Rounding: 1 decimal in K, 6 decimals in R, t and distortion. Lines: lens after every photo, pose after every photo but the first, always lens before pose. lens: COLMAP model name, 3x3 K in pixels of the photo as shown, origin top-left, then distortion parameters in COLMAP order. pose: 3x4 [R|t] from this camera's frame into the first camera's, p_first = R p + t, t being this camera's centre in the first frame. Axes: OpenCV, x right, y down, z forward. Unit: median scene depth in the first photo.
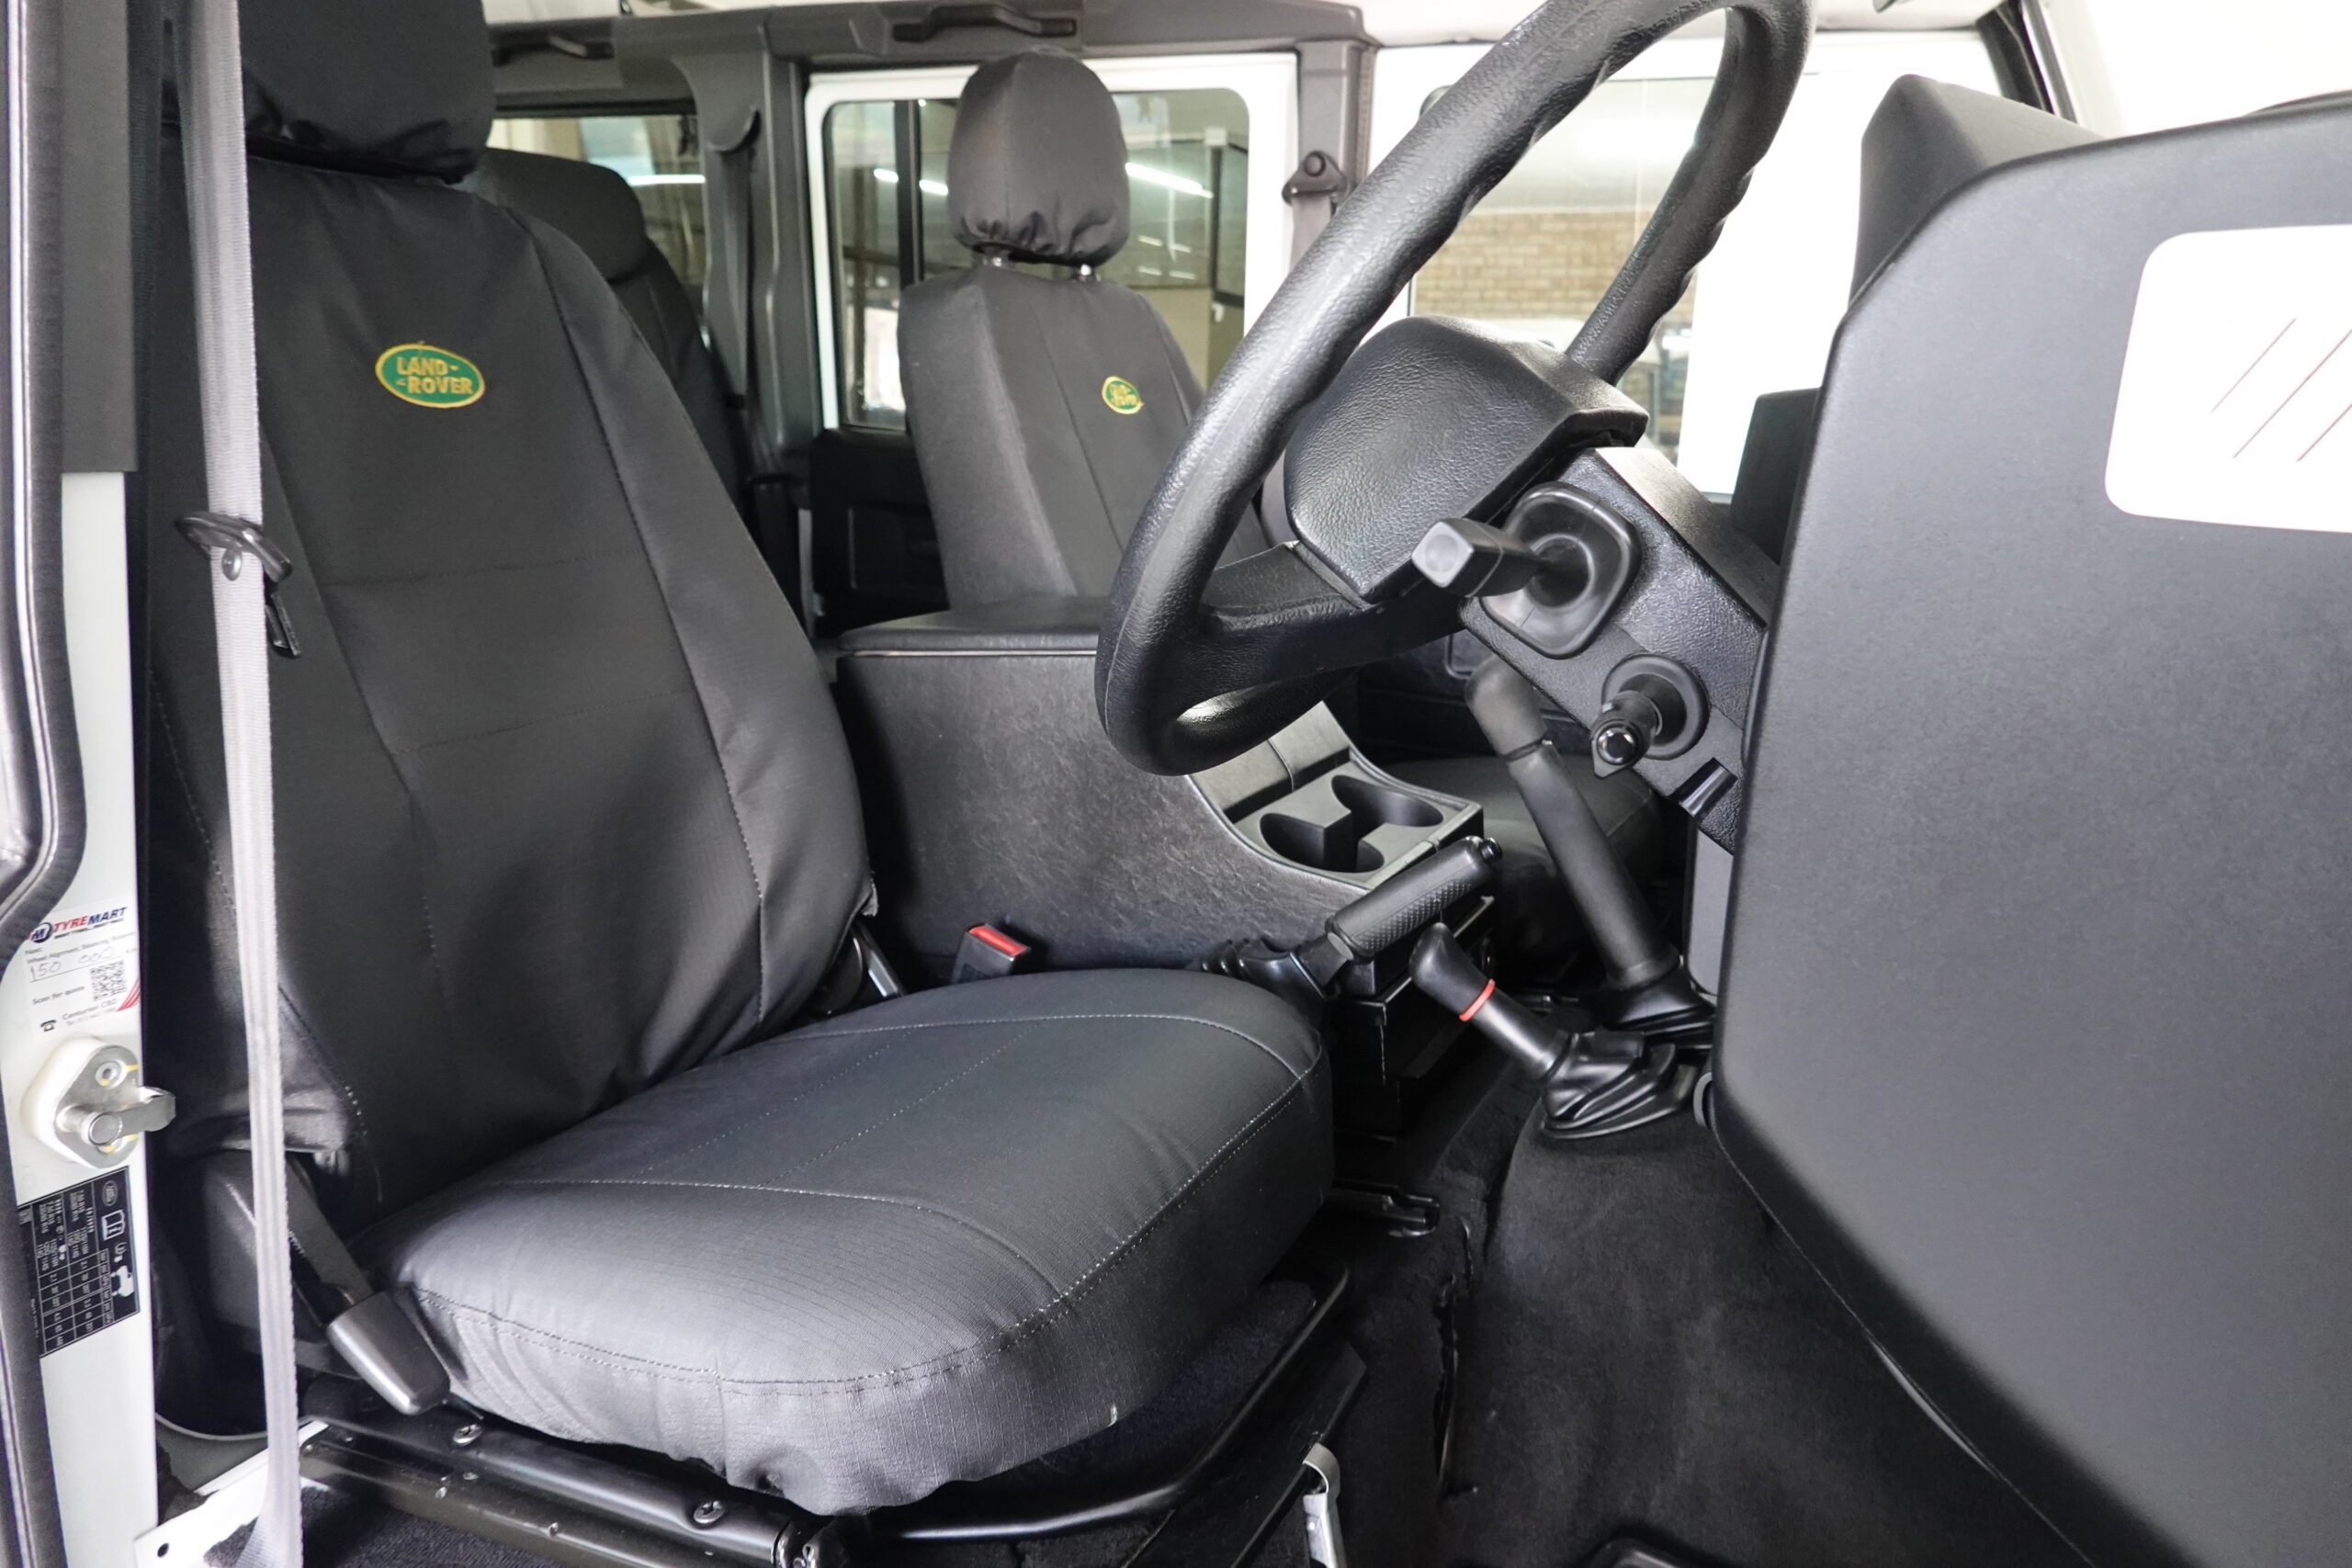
lens RADIAL K [[1565.0, 0, 1176.9], [0, 1565.0, 782.3], [0, 0, 1]] dist [-0.005955, 0.002312]
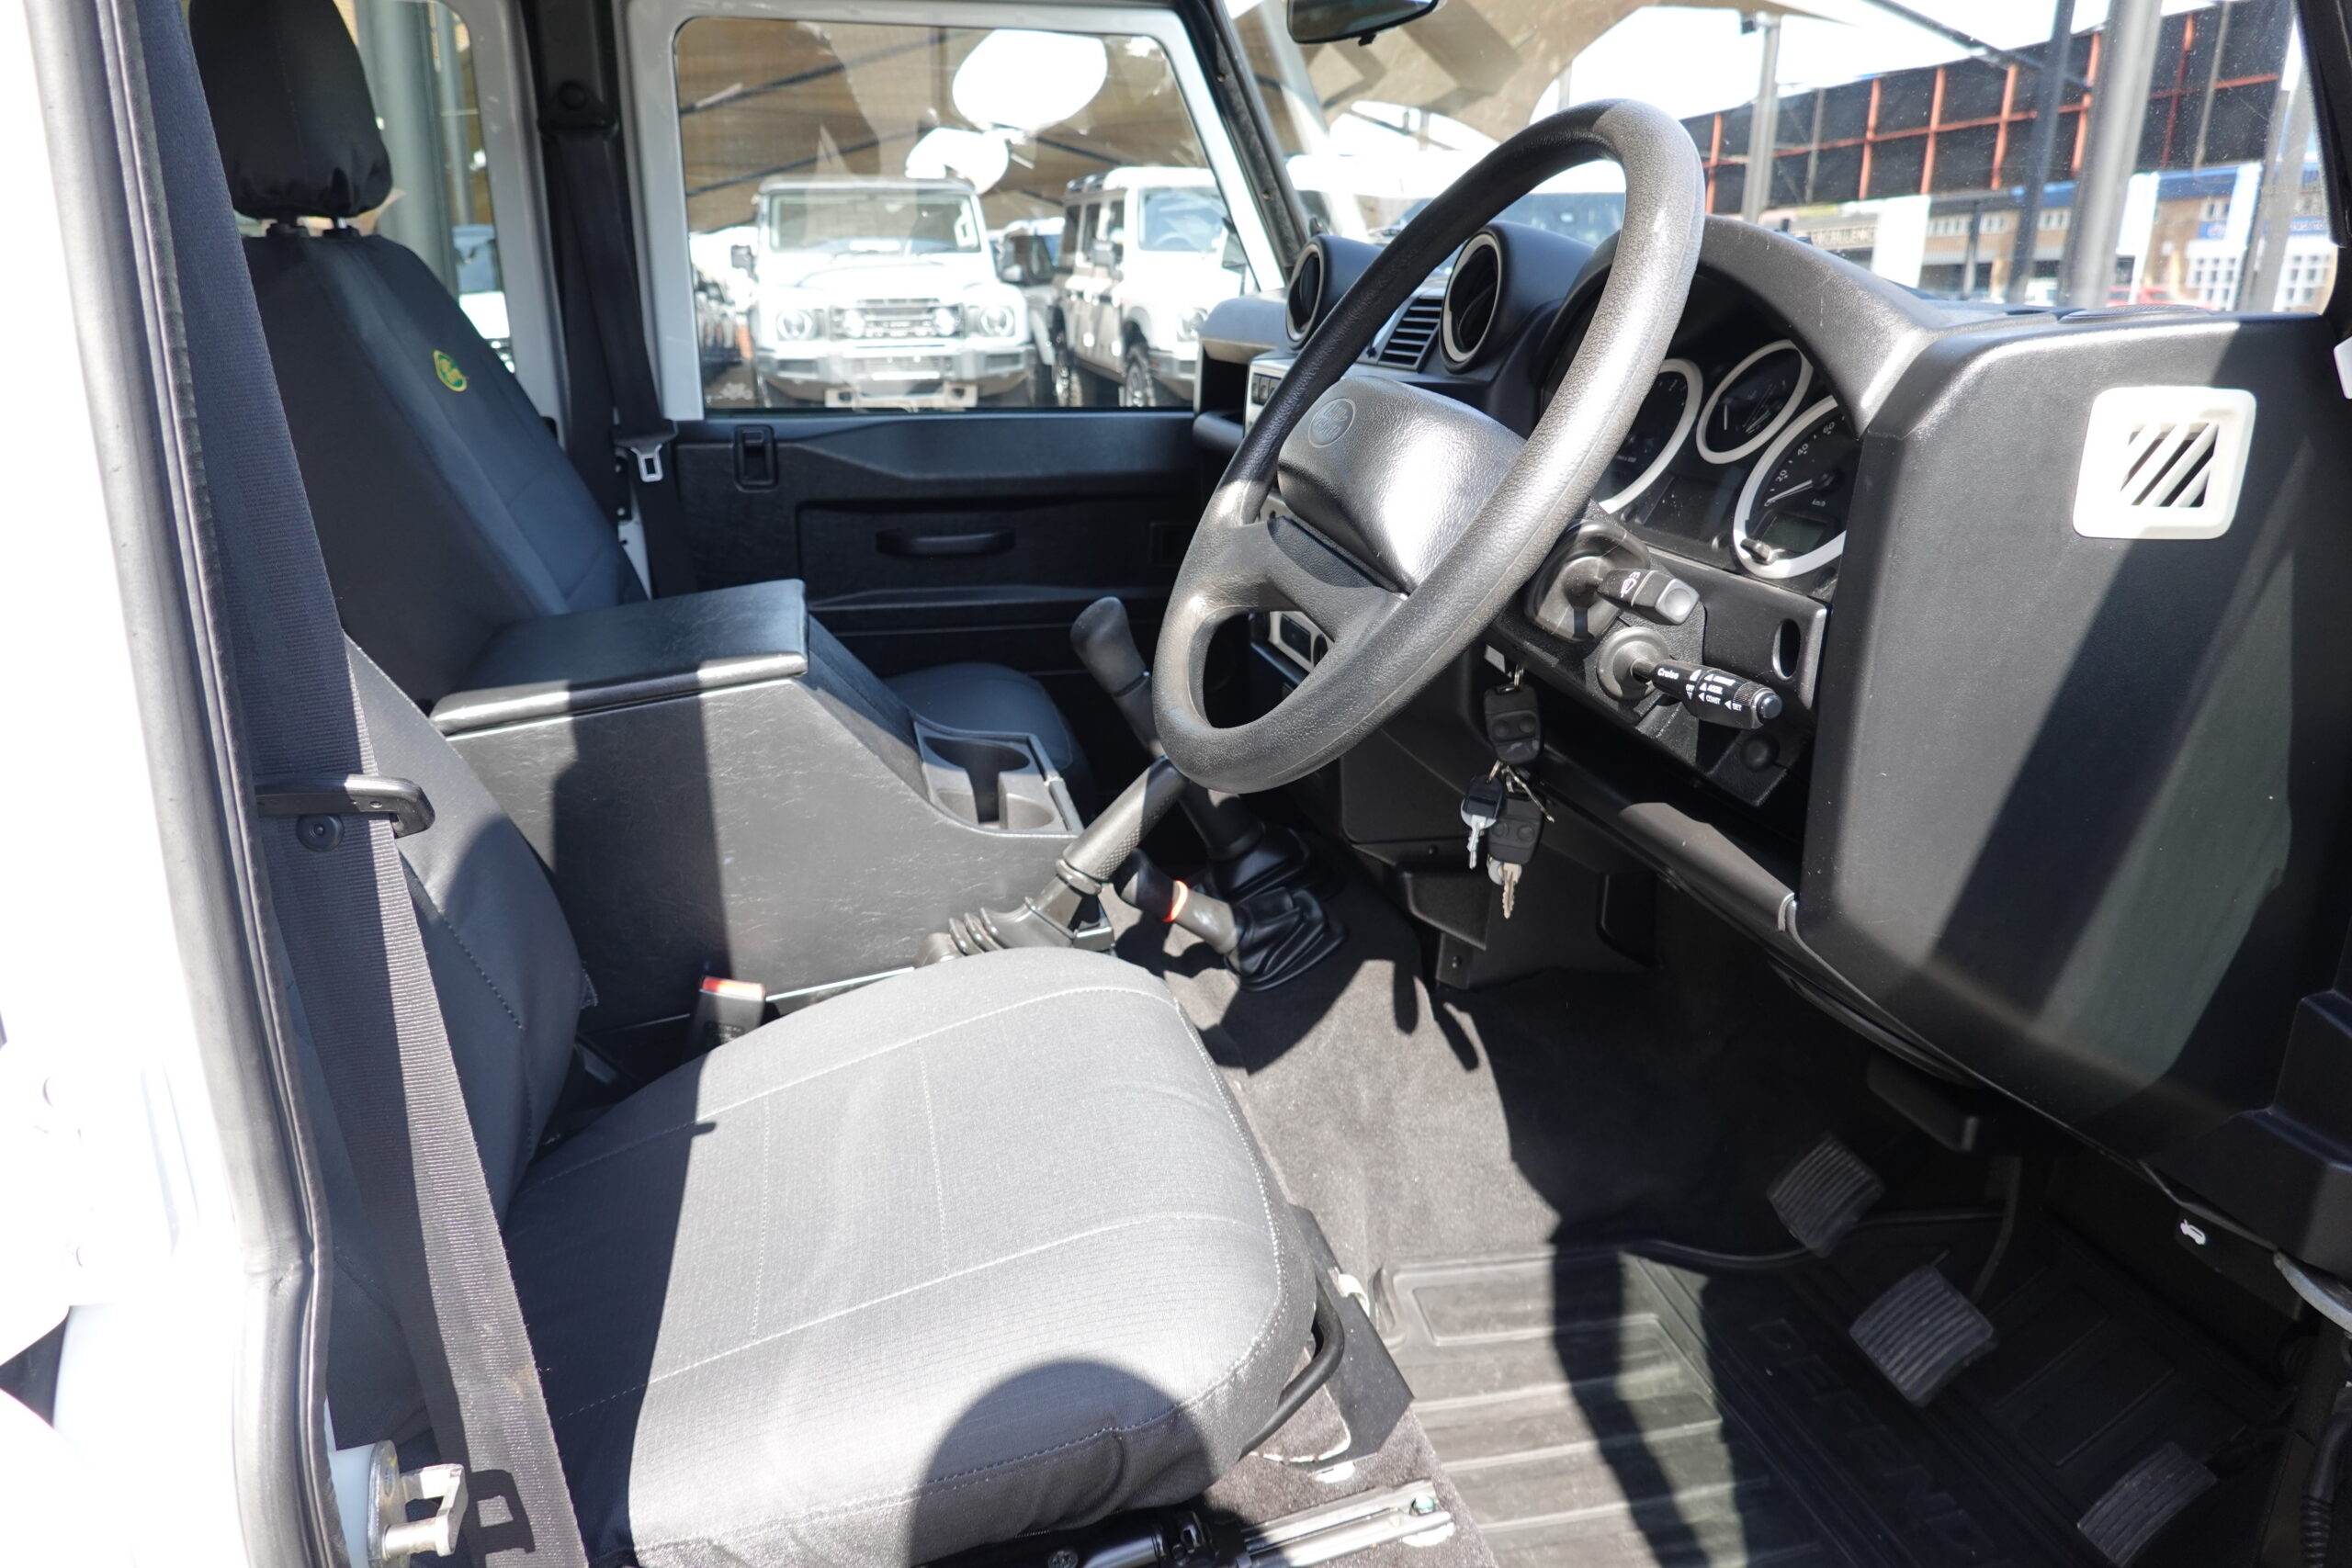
lens RADIAL K [[1565.0, 0, 1178.8], [0, 1565.0, 792.7], [0, 0, 1]] dist [-0.005955, 0.002312]
pose [[0.765293, -0.252173, 0.592229, -0.662859], [0.189429, 0.967554, 0.167201, -0.187829], [-0.615177, -0.015773, 0.788231, 0.097021]]
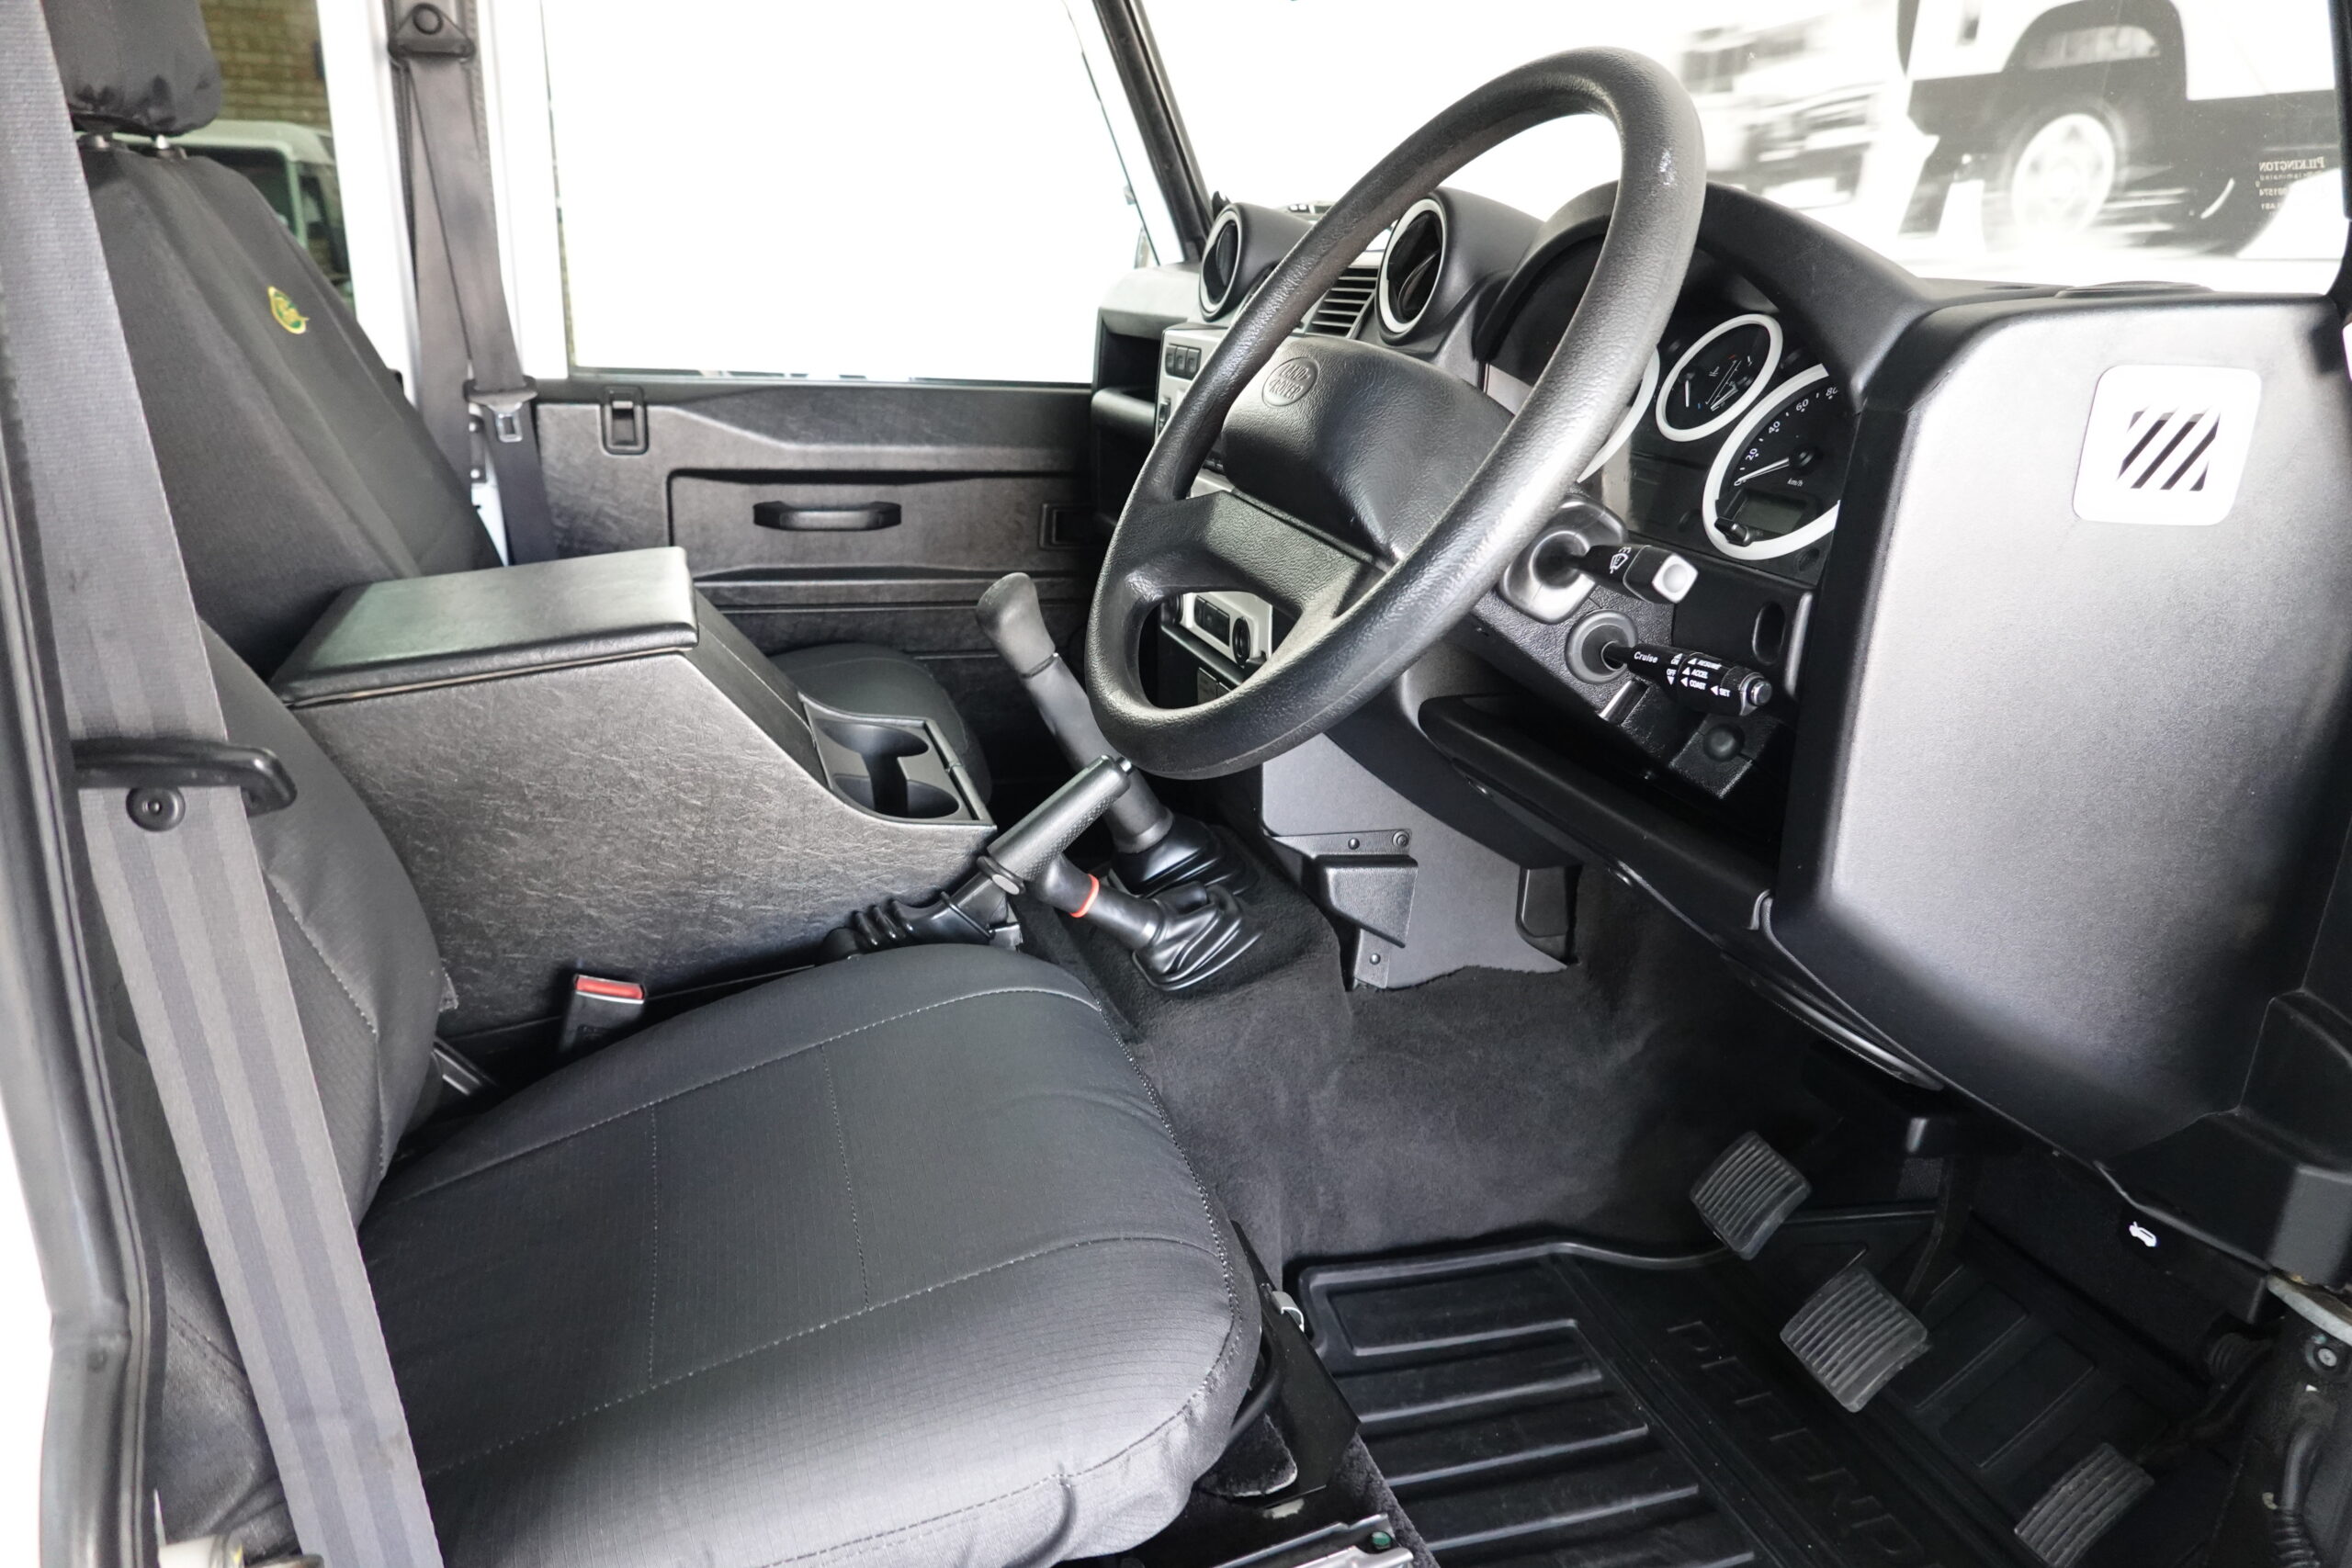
lens RADIAL K [[1565.0, 0, 1182.1], [0, 1565.0, 794.2], [0, 0, 1]] dist [-0.005955, 0.002312]
pose [[0.709696, -0.248523, 0.659218, -0.656458], [0.163846, 0.968280, 0.188646, -0.179234], [-0.685191, -0.025871, 0.727904, 0.197326]]
